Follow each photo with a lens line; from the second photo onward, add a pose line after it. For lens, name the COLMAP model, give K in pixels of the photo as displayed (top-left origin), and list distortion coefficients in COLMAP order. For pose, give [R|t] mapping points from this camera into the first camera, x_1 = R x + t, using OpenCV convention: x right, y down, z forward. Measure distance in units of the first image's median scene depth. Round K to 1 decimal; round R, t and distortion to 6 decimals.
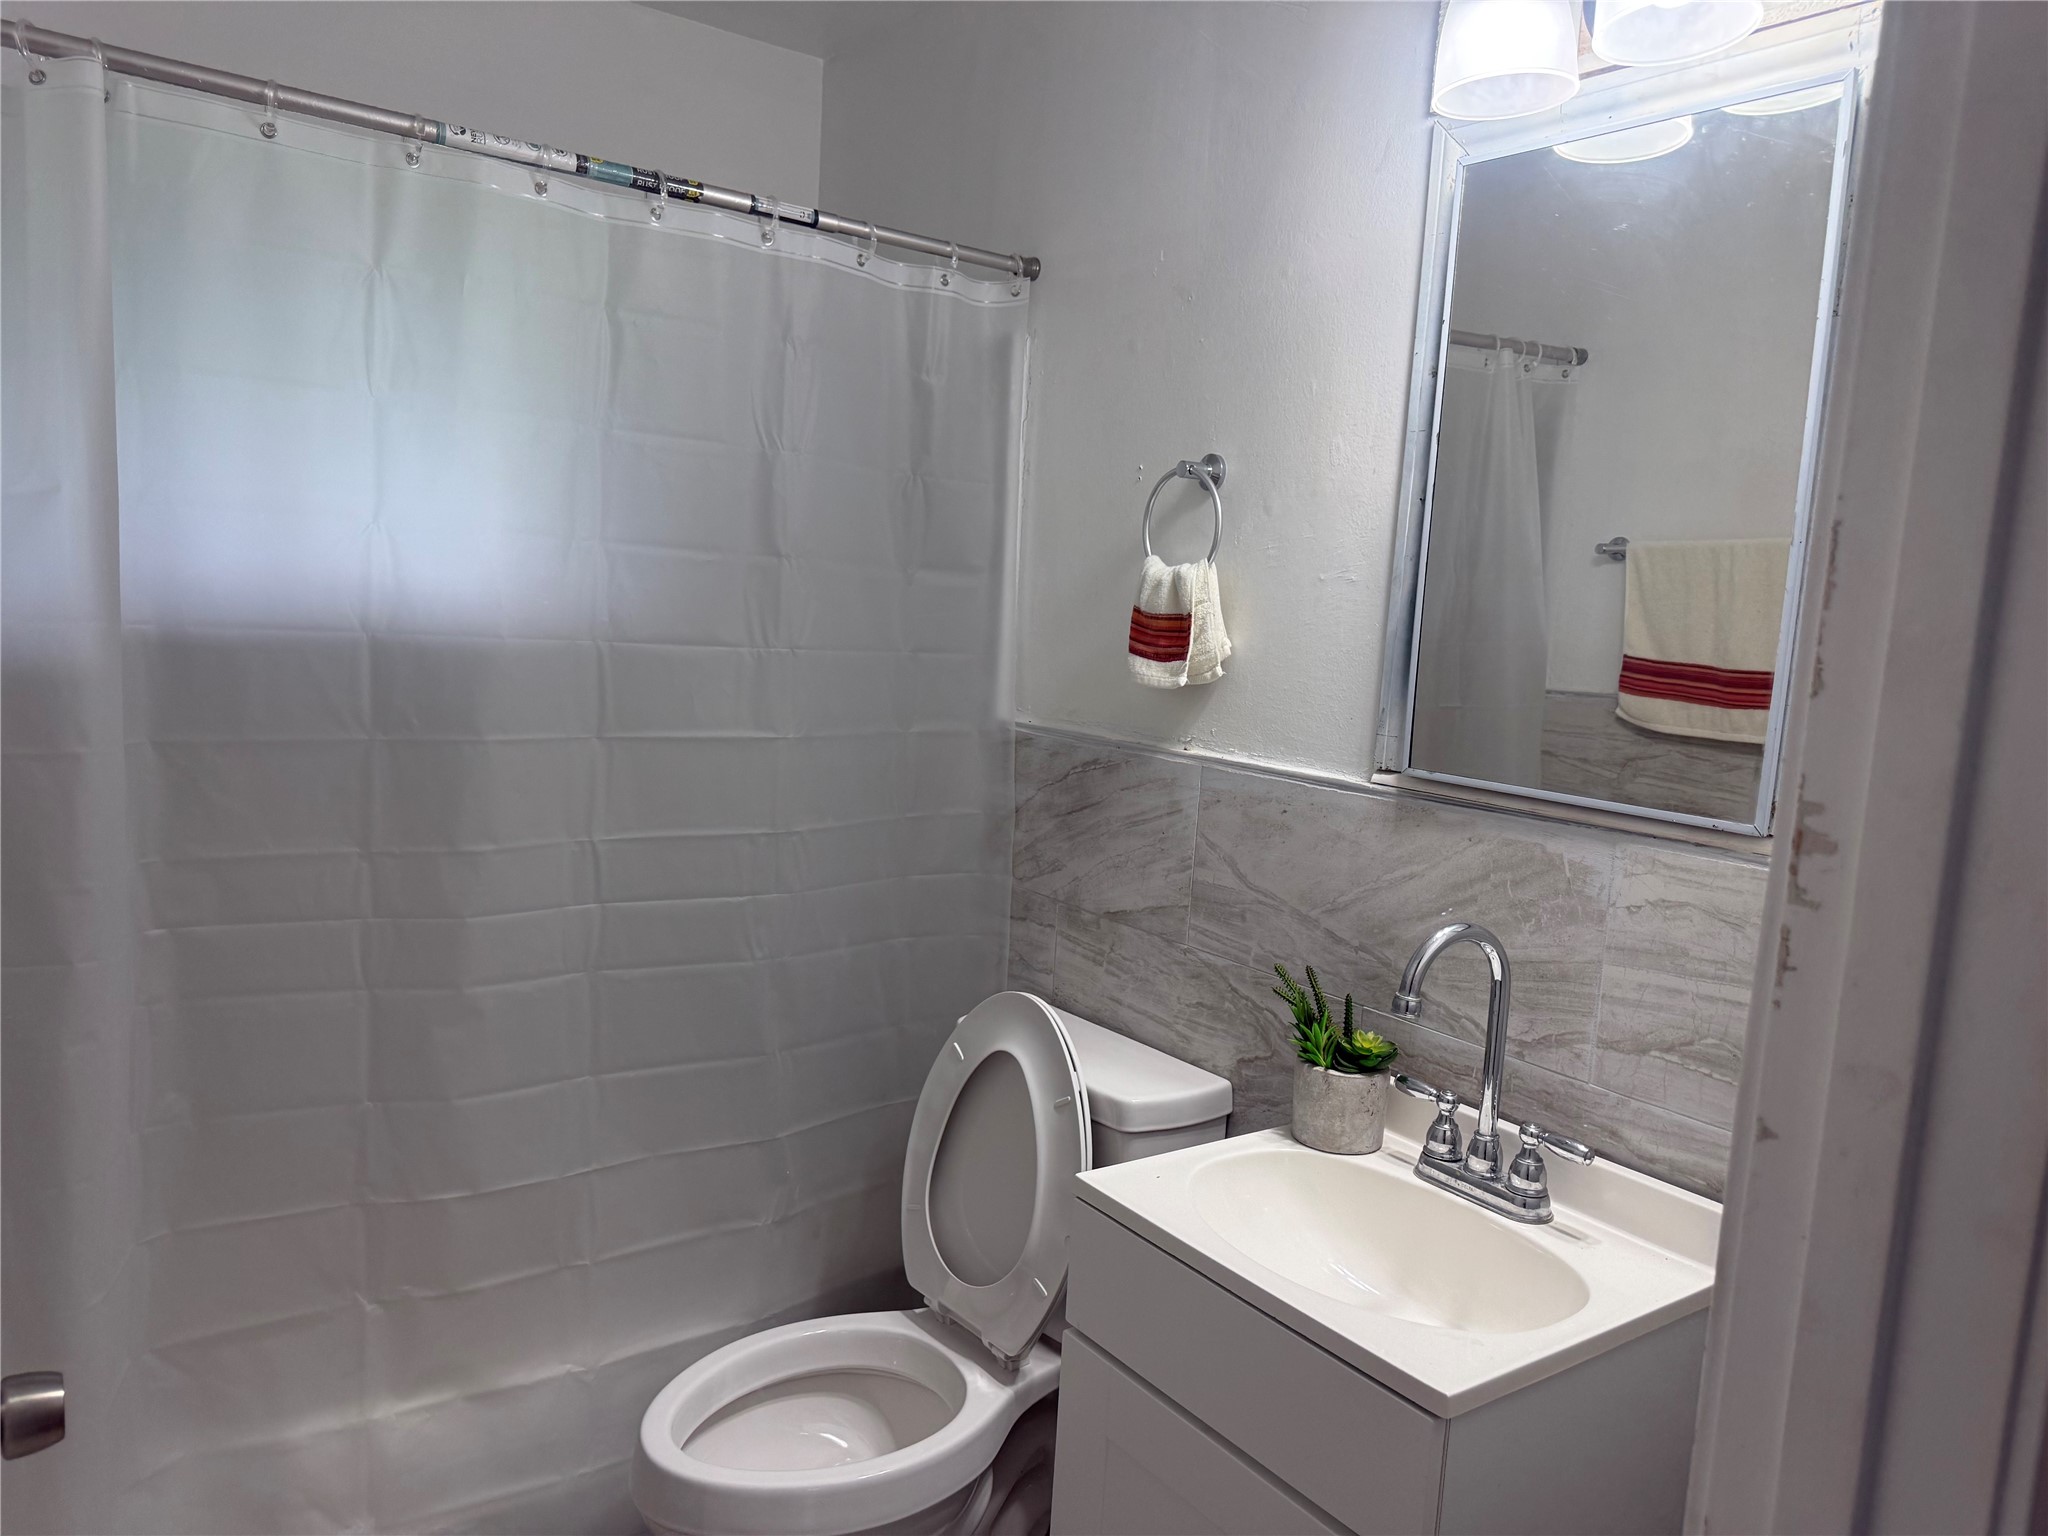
lens RADIAL K [[1445.6, 0, 1024.4], [0, 1445.6, 775.9], [0, 0, 1]] dist [0.133564, -0.193099]
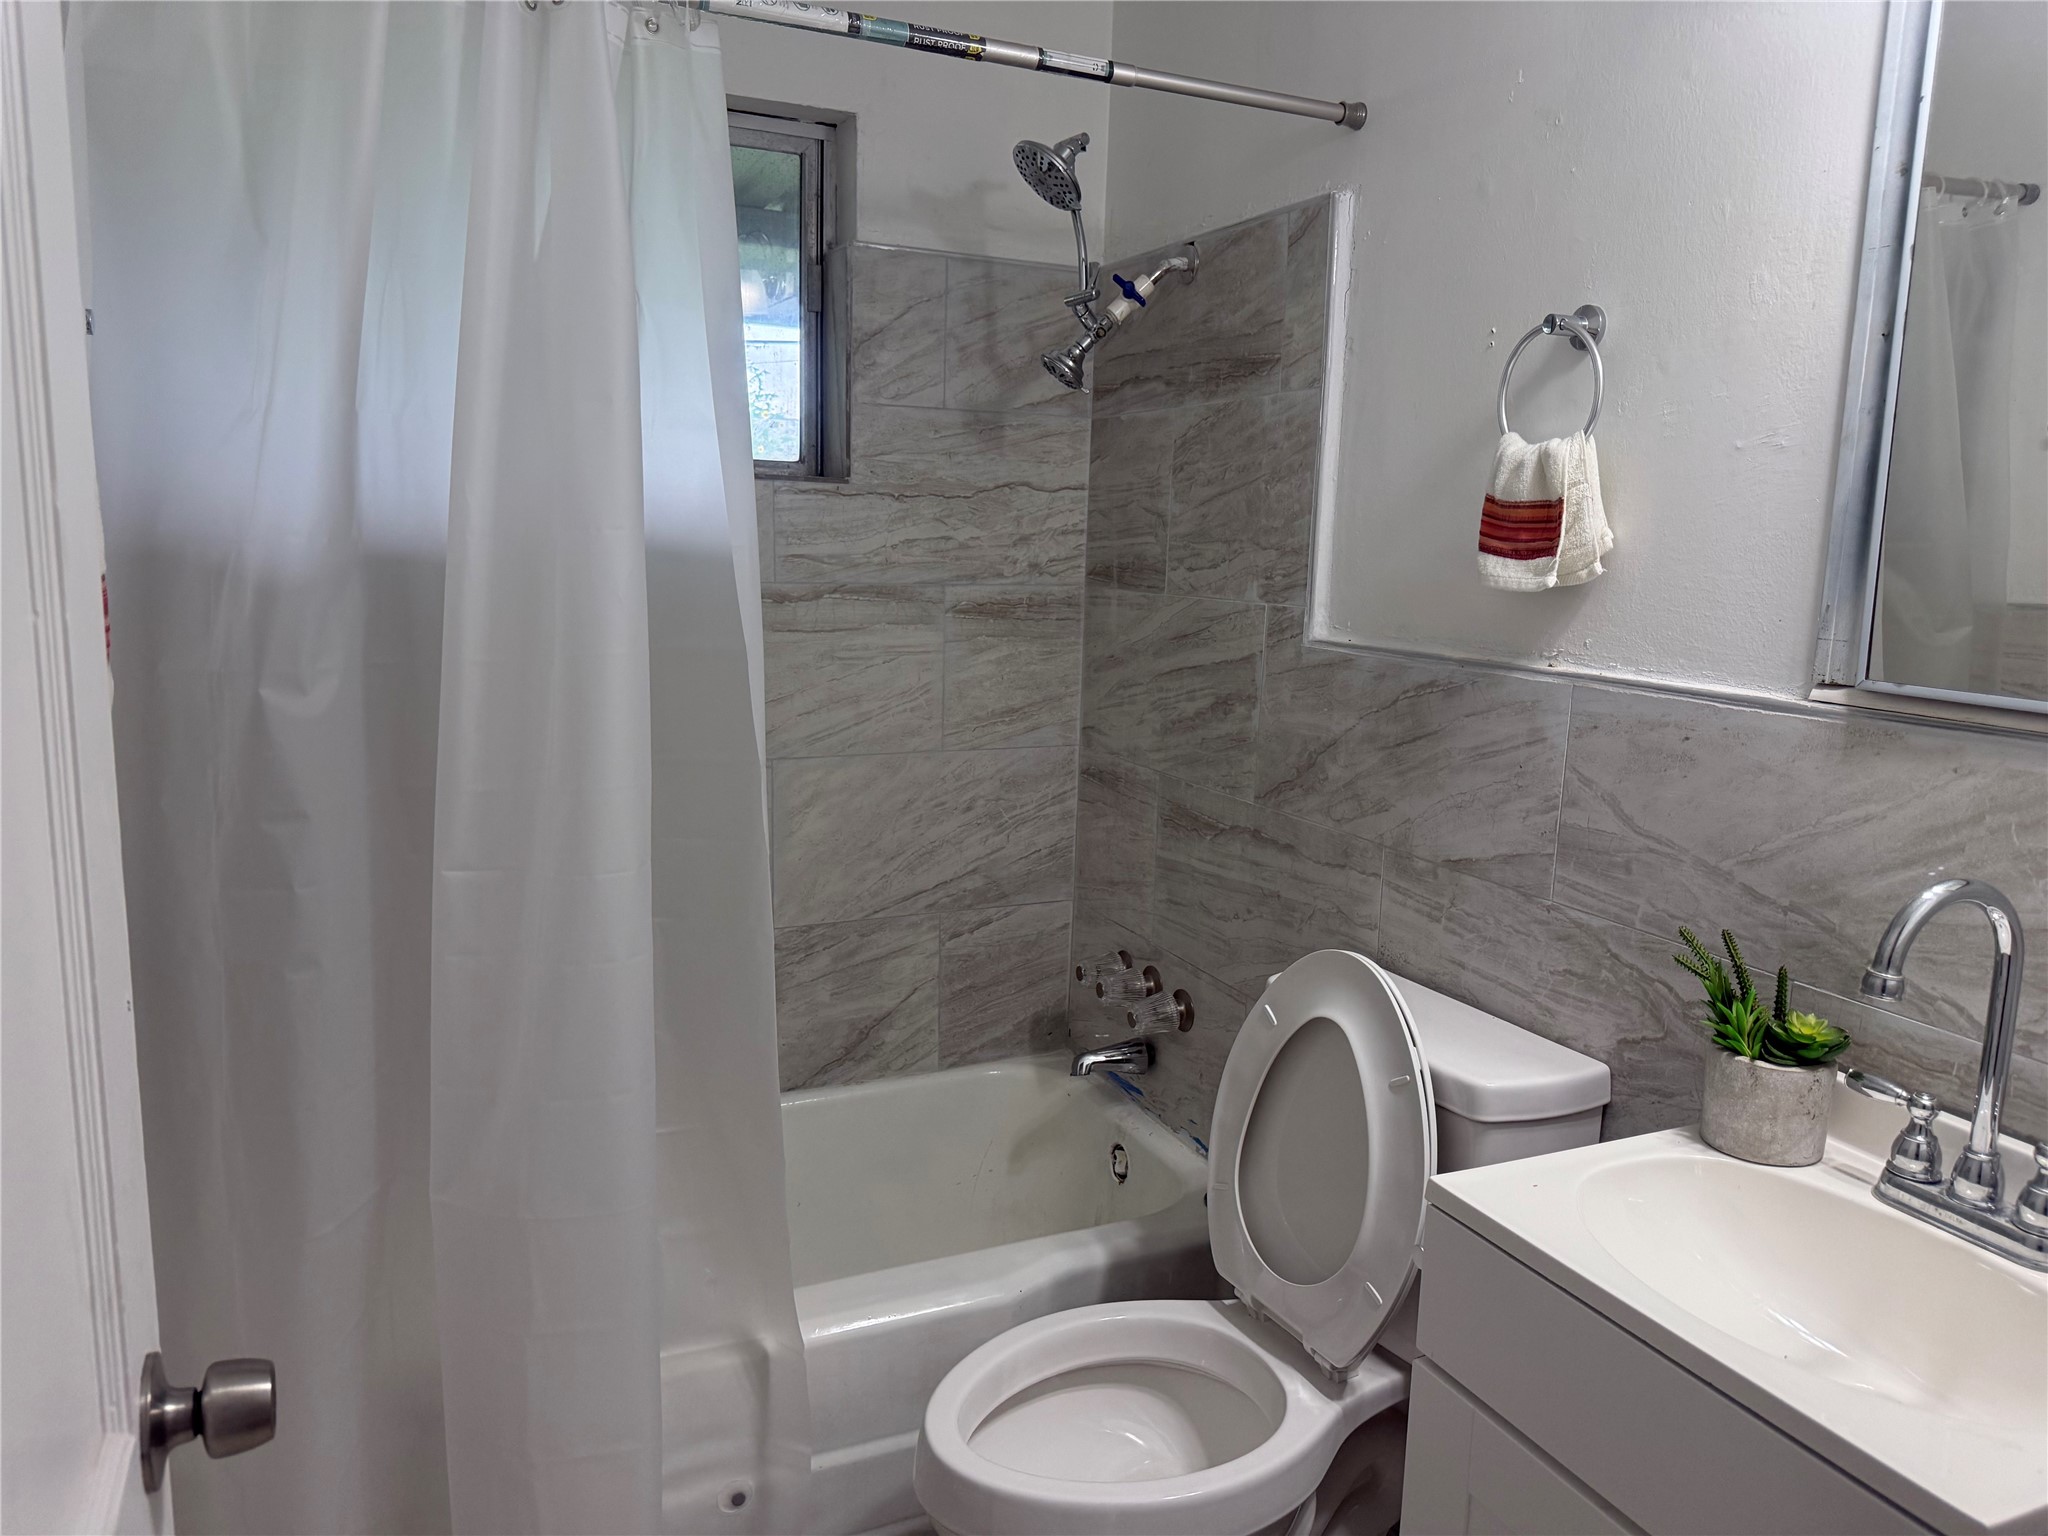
lens RADIAL K [[1445.6, 0, 1024.4], [0, 1445.6, 775.9], [0, 0, 1]] dist [0.133564, -0.193099]
pose [[0.980788, 0.001858, -0.195069, -0.021333], [0.005345, 0.999323, 0.036395, 0.013136], [0.195005, -0.036738, 0.980114, 0.121429]]
